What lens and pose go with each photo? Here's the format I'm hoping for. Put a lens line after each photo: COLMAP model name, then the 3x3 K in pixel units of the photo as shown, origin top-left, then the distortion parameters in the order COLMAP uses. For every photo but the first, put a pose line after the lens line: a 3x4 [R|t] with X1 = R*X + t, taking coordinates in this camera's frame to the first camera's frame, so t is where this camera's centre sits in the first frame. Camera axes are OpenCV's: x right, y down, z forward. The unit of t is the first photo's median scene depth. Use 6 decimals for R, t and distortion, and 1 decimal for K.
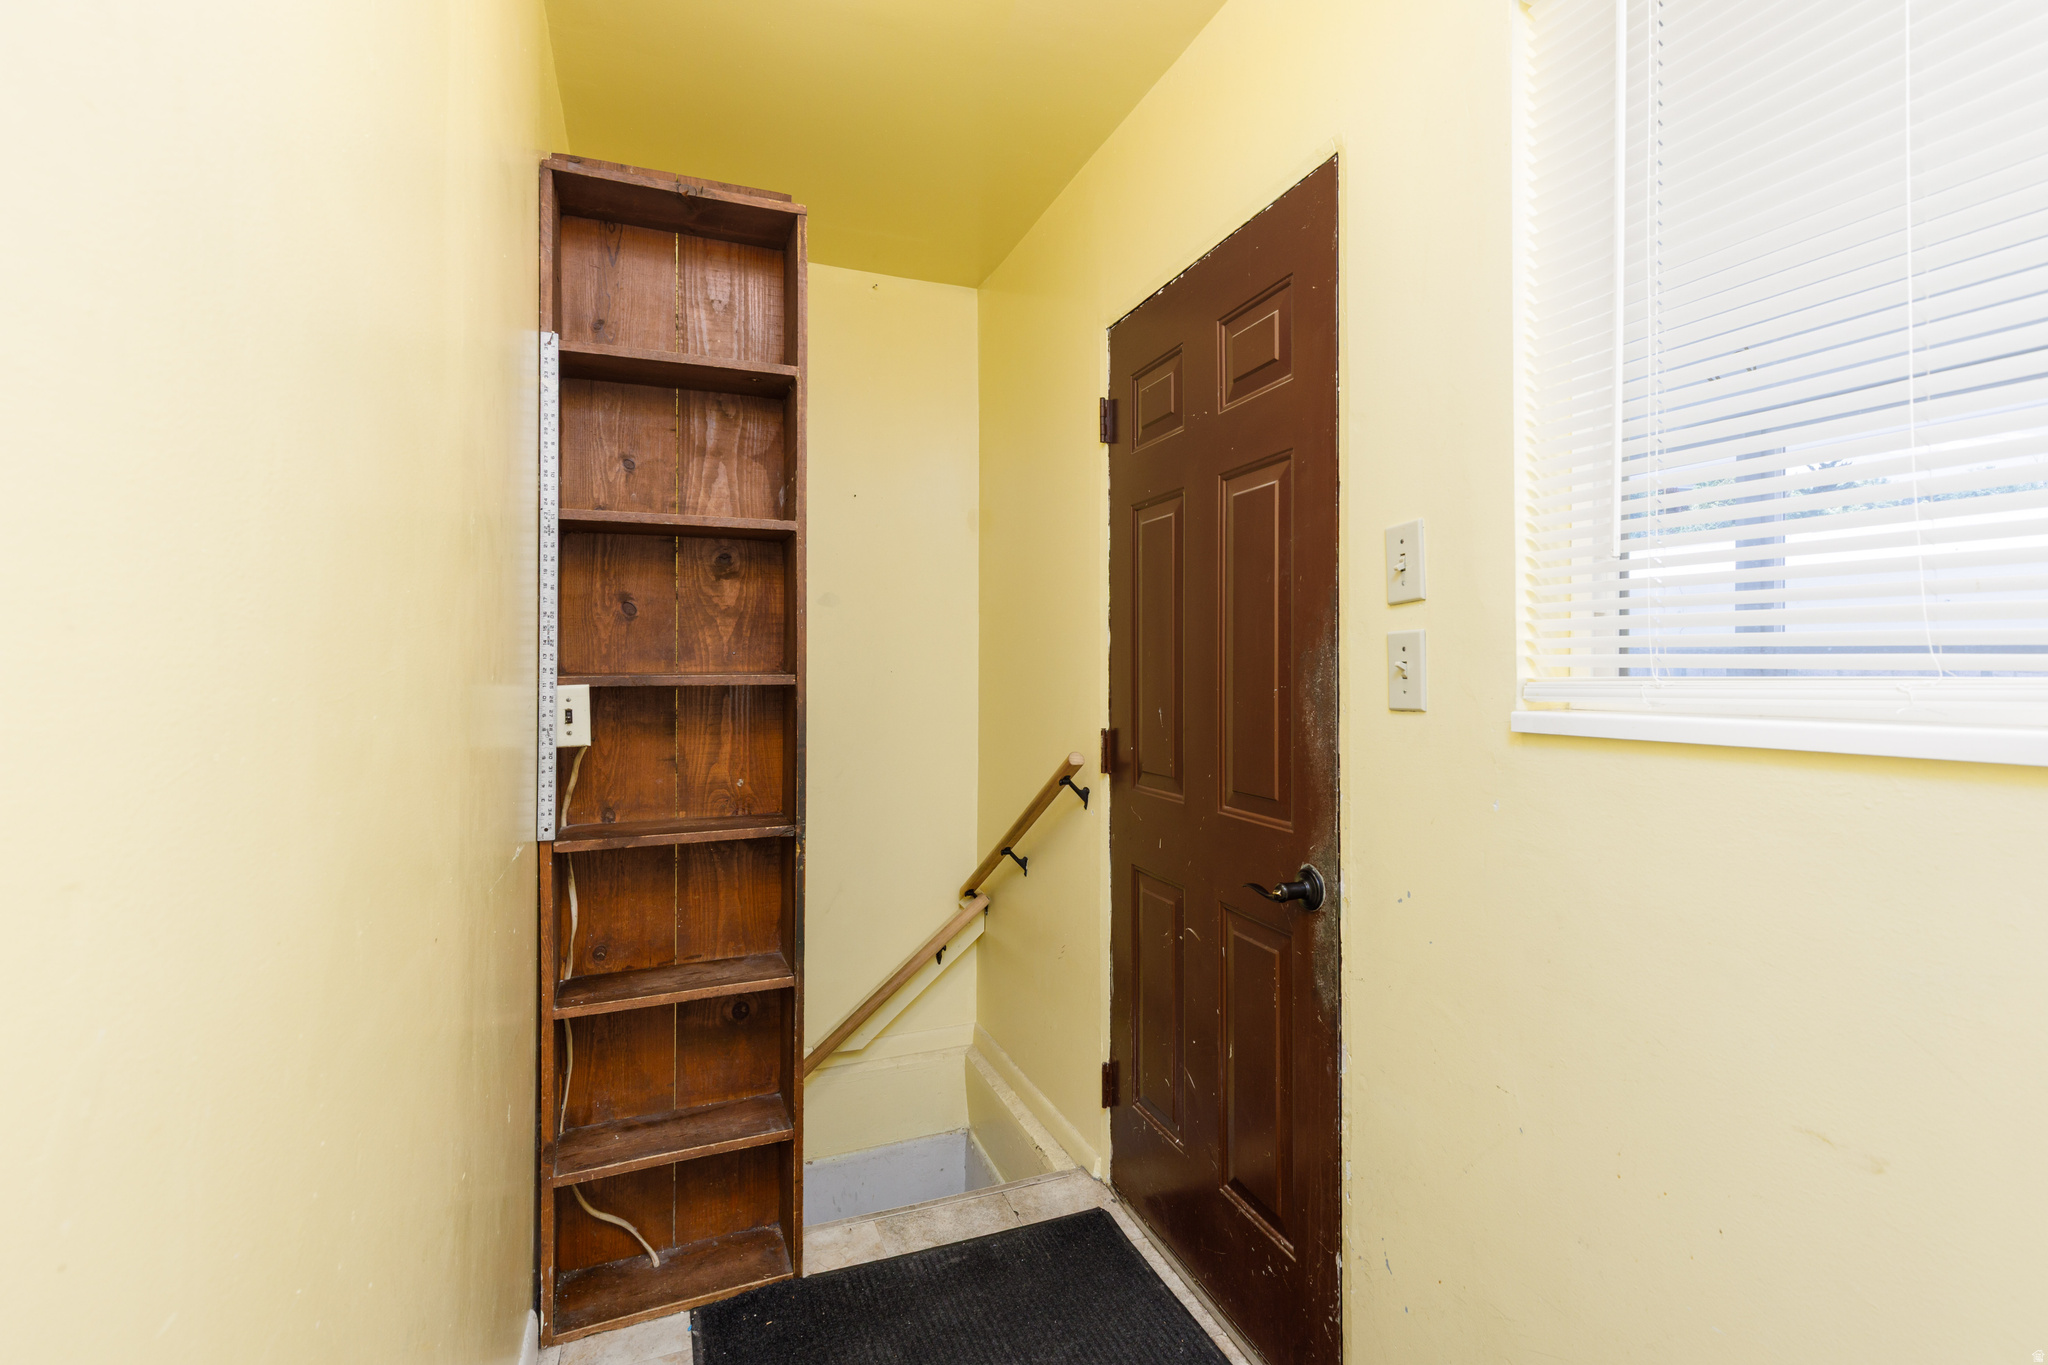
lens RADIAL K [[937.0, 0, 1020.9], [0, 937.0, 669.7], [0, 0, 1]] dist [0.002883, -0.000081]
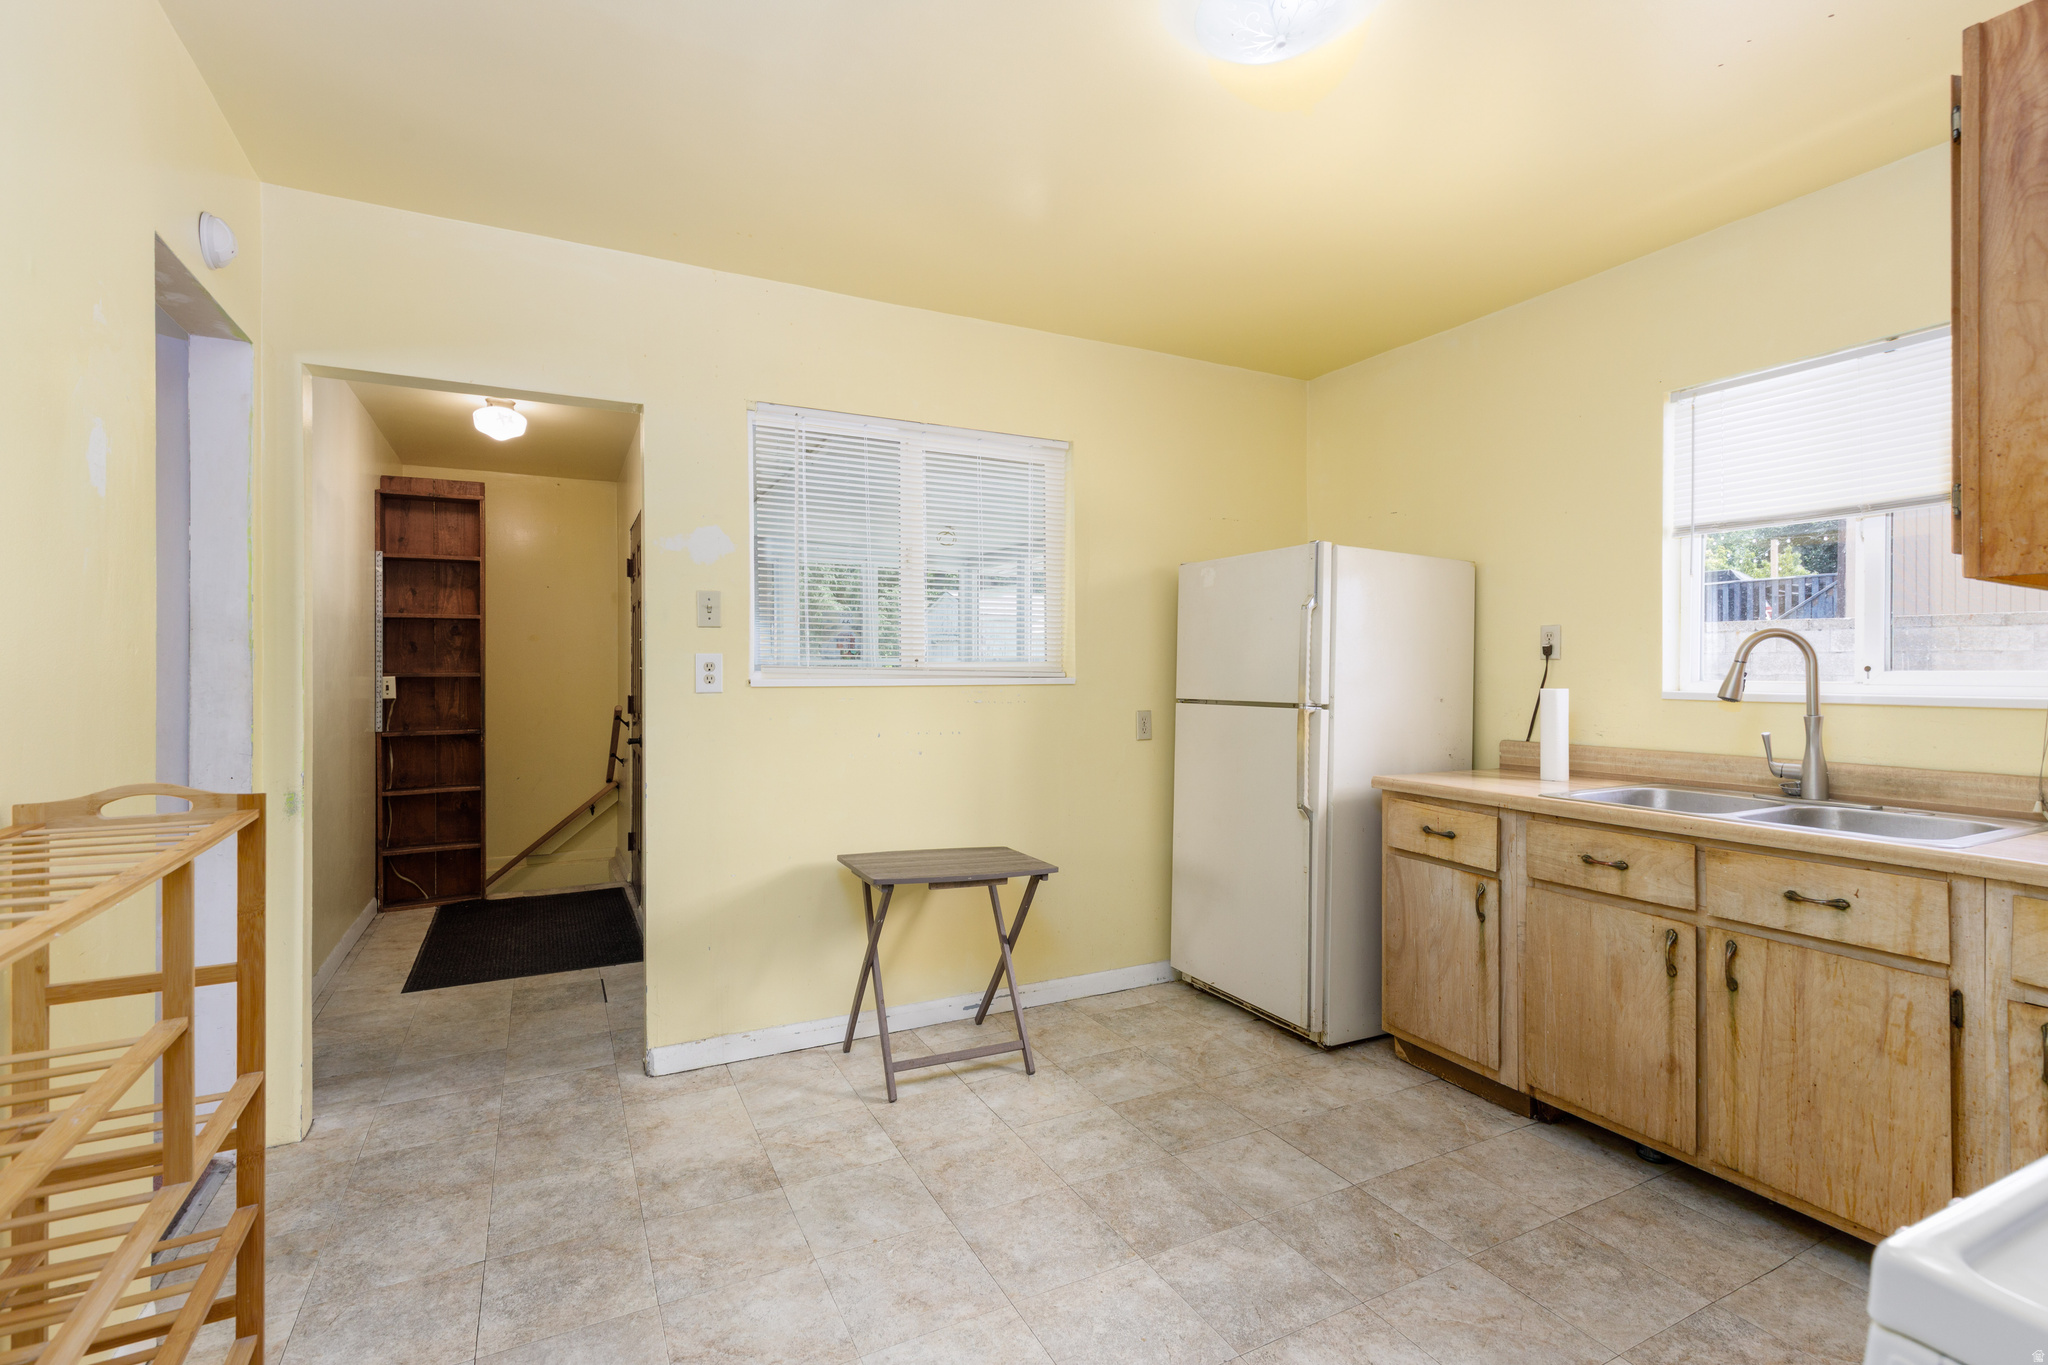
lens RADIAL K [[937.0, 0, 1026.8], [0, 937.0, 680.8], [0, 0, 1]] dist [0.002883, -0.000081]
pose [[0.994179, -0.001802, 0.107727, 1.071407], [0.001138, 0.999980, 0.006224, 0.013569], [-0.107736, -0.006065, 0.994161, -1.914252]]
